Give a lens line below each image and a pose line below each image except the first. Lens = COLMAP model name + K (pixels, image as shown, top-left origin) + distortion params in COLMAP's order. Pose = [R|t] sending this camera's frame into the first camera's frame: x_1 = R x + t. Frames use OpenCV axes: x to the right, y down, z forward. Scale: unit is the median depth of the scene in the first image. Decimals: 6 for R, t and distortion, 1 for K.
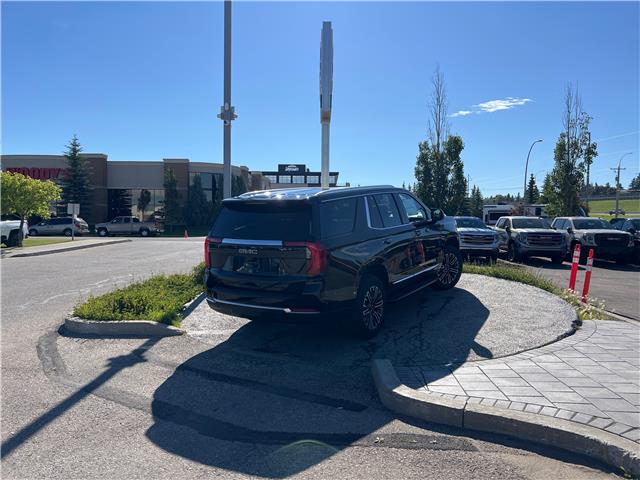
lens RADIAL K [[499.6, 0, 316.6], [0, 499.6, 237.2], [0, 0, 1]] dist [0.033986, -0.005880]
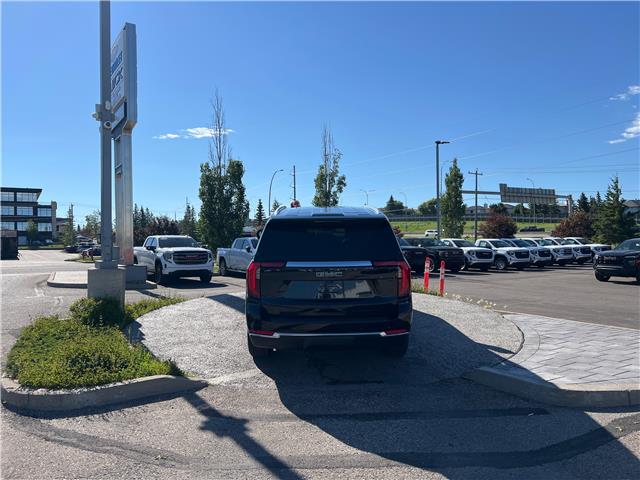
lens RADIAL K [[499.6, 0, 316.6], [0, 499.6, 237.2], [0, 0, 1]] dist [0.033986, -0.005880]
pose [[0.820030, -0.012132, 0.572192, -0.558442], [0.037906, 0.998731, -0.033149, -0.008495], [-0.571064, 0.048873, 0.819449, 0.221874]]
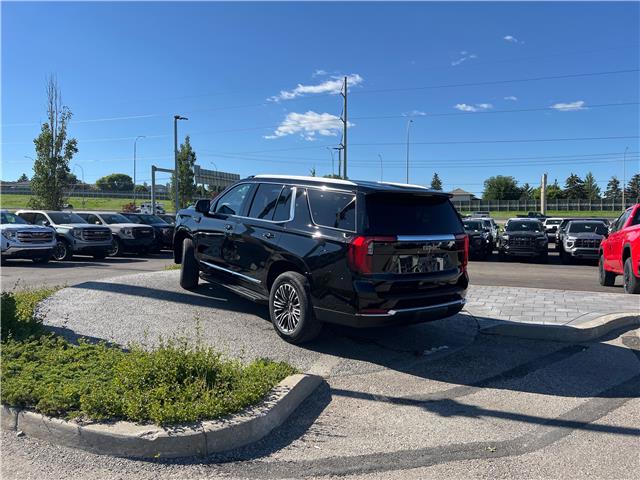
lens RADIAL K [[499.1, 0, 311.7], [0, 499.1, 237.0], [0, 0, 1]] dist [0.035542, -0.002943]
pose [[0.287496, -0.037409, 0.957051, -0.887662], [0.028161, 0.999135, 0.030594, -0.021676], [-0.957368, 0.018156, 0.288301, 0.774284]]
